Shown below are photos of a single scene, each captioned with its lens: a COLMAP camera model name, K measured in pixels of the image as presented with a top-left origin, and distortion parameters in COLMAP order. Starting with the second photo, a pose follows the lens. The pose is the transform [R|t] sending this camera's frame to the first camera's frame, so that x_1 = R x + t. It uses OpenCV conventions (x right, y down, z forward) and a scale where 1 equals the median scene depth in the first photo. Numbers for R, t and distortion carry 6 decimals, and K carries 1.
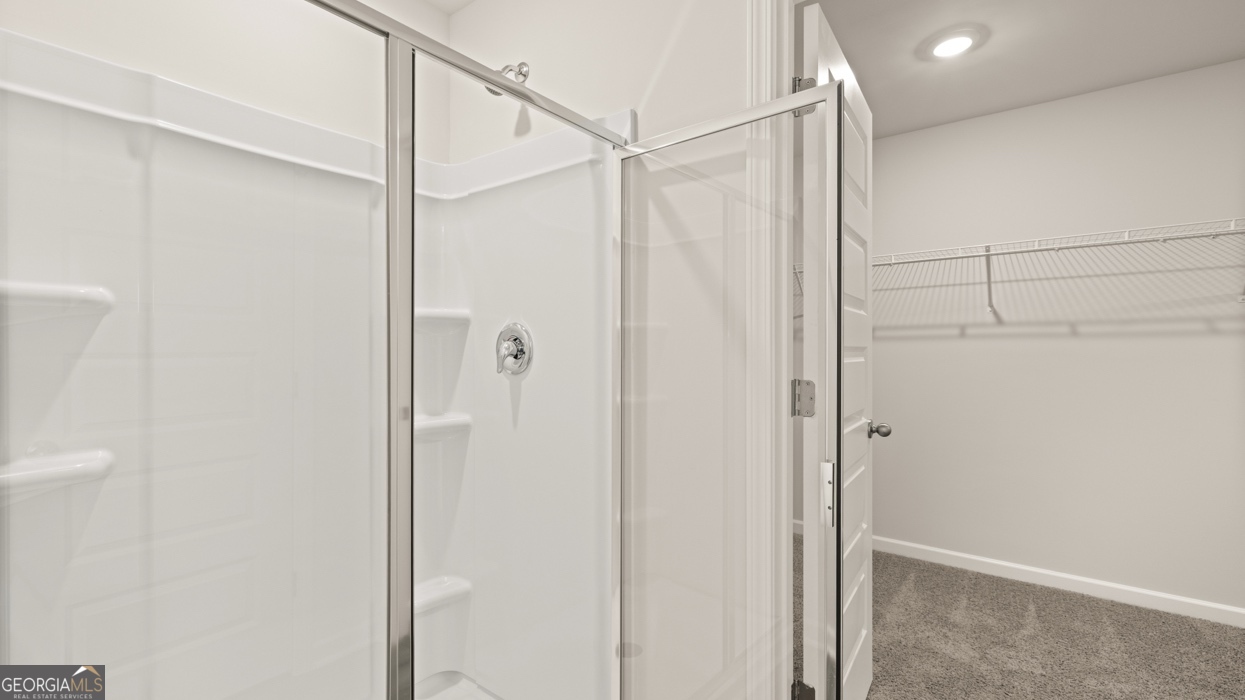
lens RADIAL K [[522.4, 0, 620.0], [0, 522.4, 350.6], [0, 0, 1]] dist [-0.000413, -0.000382]
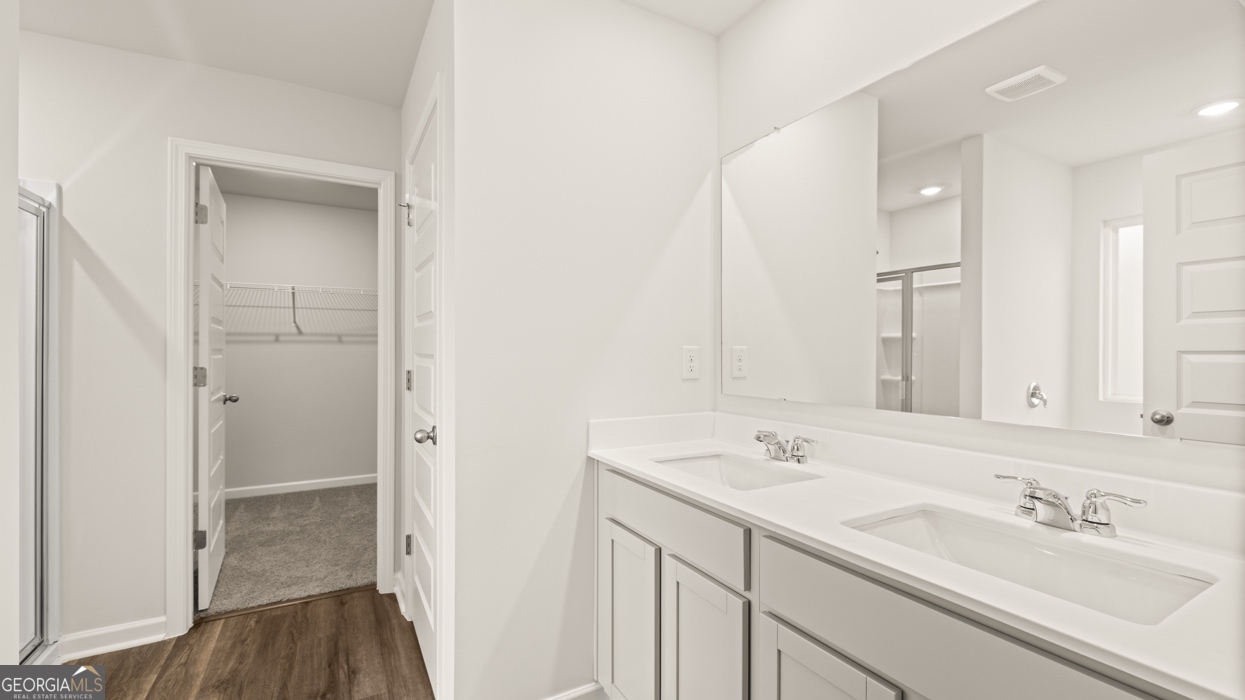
lens RADIAL K [[522.4, 0, 620.0], [0, 522.4, 350.6], [0, 0, 1]] dist [-0.000413, -0.000382]
pose [[0.383398, 0.001318, 0.923582, -0.452424], [-0.002758, 0.999996, -0.000282, -0.003132], [-0.923579, -0.002439, 0.383401, -0.626037]]
